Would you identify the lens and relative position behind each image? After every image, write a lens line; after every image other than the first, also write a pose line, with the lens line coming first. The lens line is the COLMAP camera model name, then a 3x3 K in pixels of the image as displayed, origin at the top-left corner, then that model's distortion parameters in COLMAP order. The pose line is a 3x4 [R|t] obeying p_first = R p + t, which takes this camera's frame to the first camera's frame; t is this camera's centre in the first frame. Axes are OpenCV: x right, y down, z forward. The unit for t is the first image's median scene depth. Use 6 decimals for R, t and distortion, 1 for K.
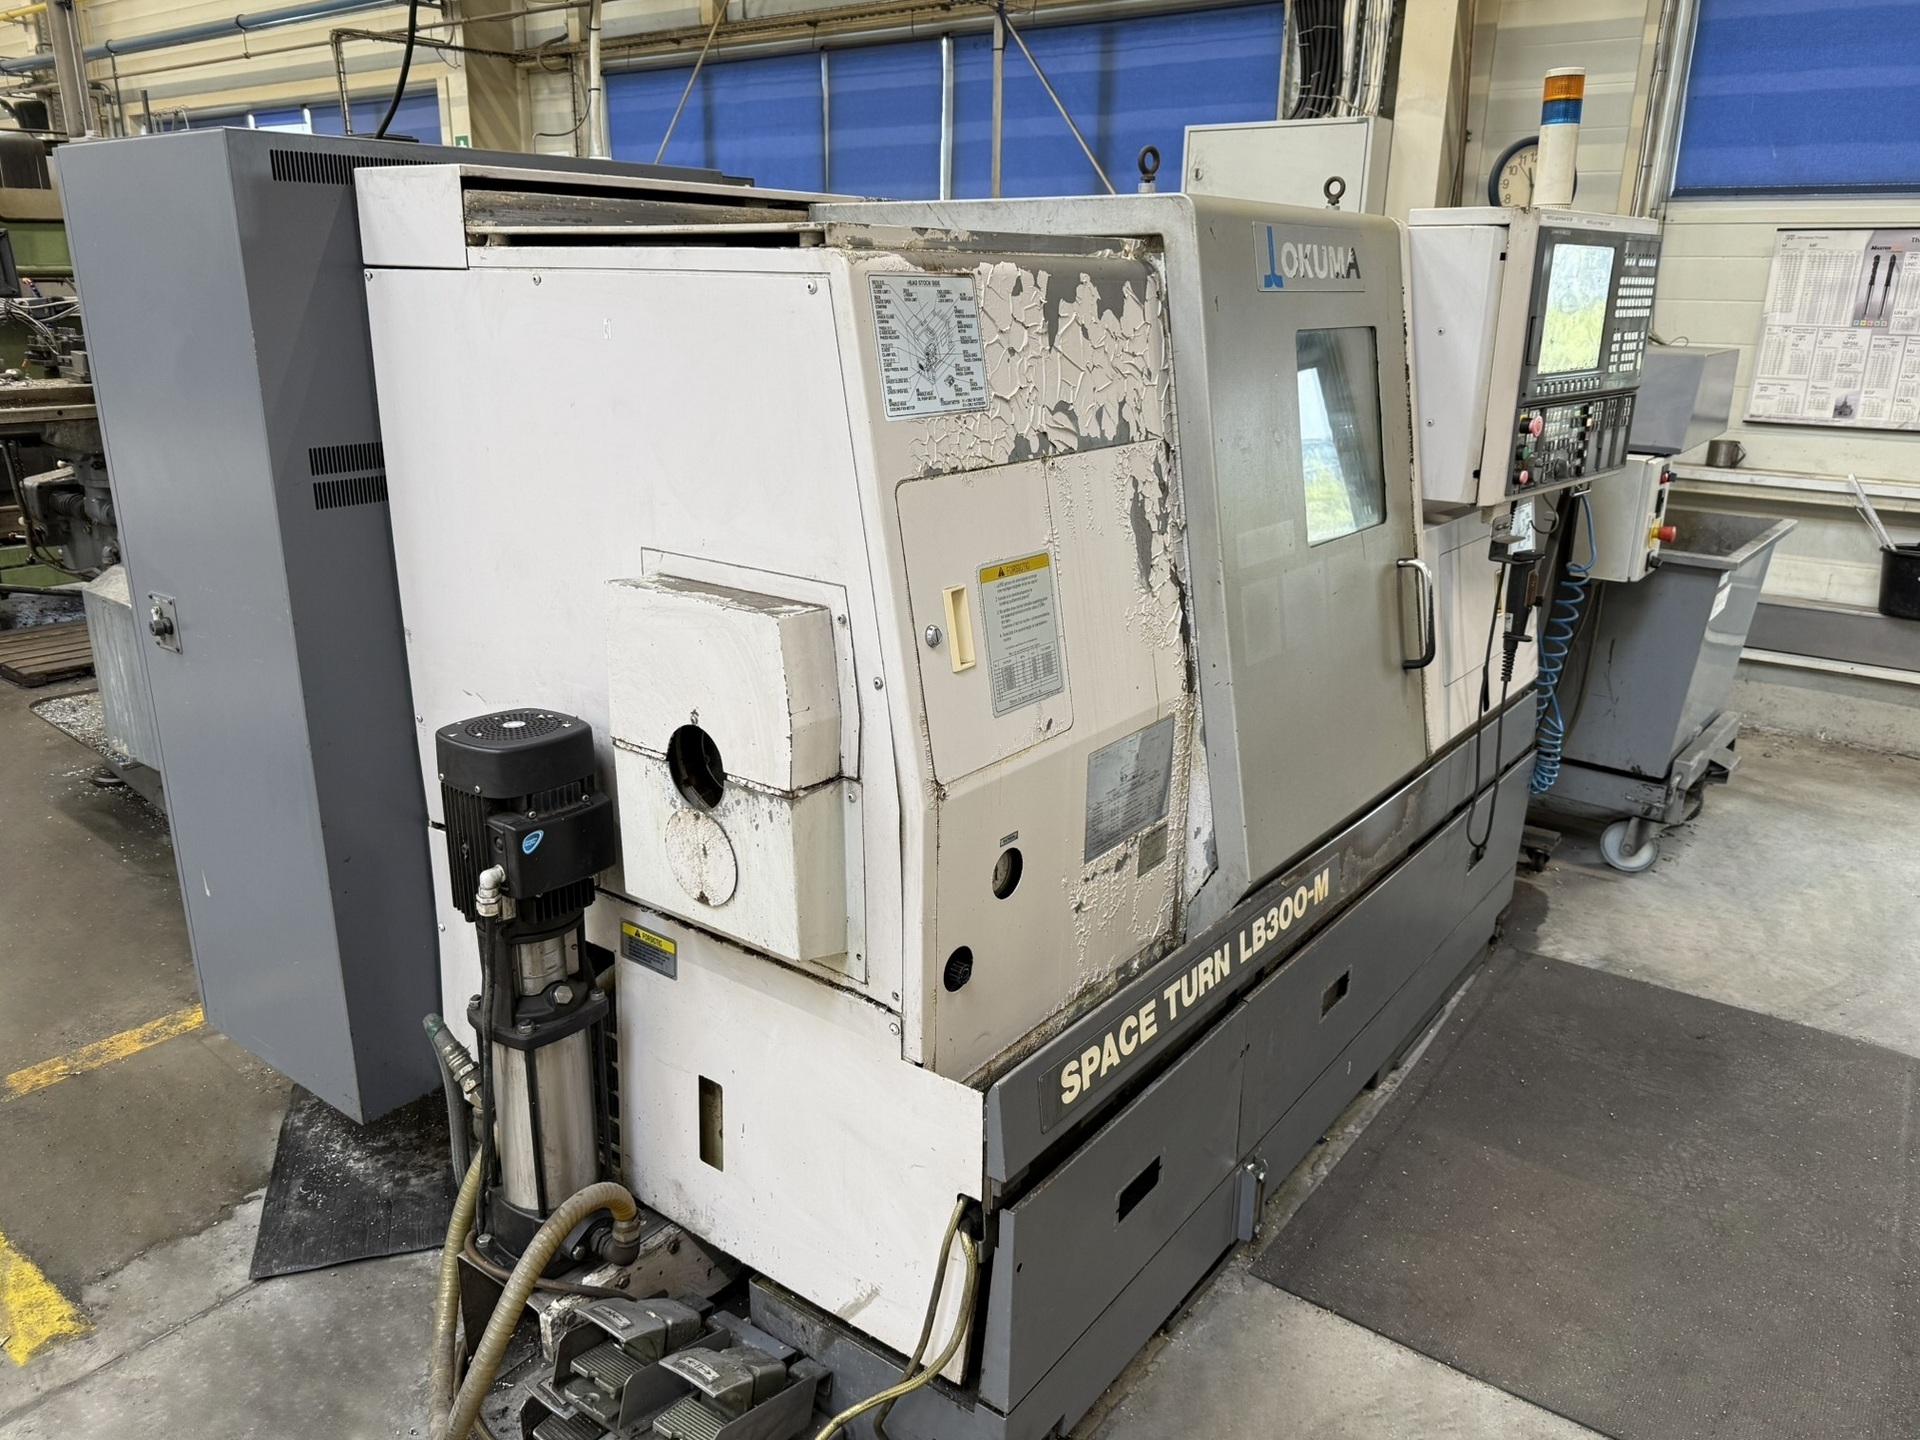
lens RADIAL K [[1367.9, 0, 968.9], [0, 1367.9, 718.1], [0, 0, 1]] dist [0.078161, -0.121853]
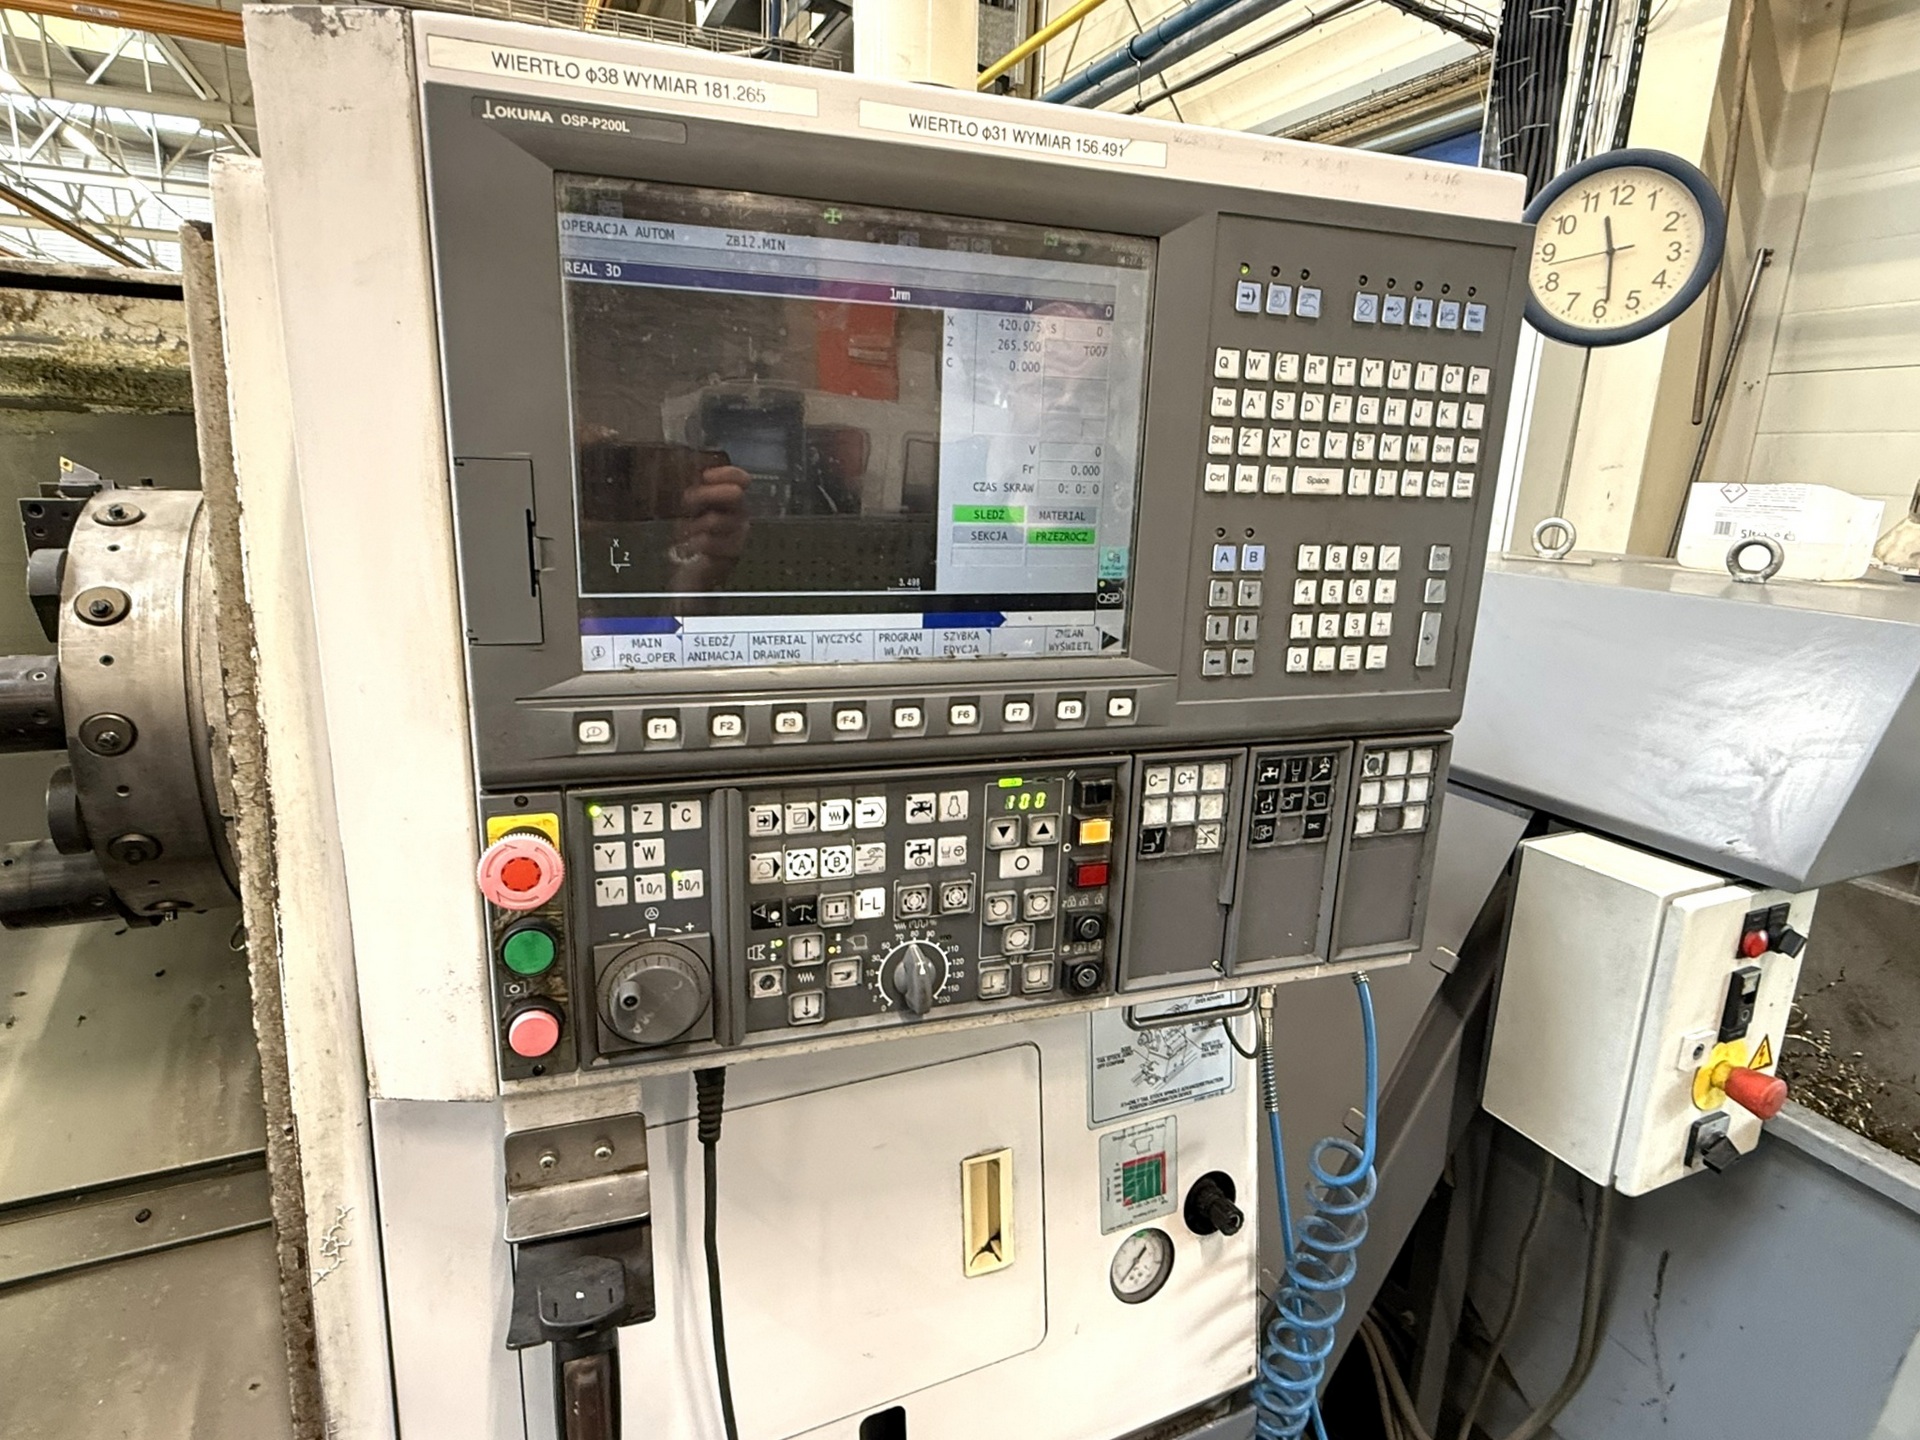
lens RADIAL K [[1020.8, 0, 938.2], [0, 1020.8, 712.4], [0, 0, 1]] dist [-0.001530, 0.000230]
pose [[0.877217, 0.128375, -0.462613, 0.417330], [-0.166023, 0.985252, -0.041409, -0.181660], [0.450474, 0.113129, 0.885593, 0.637041]]
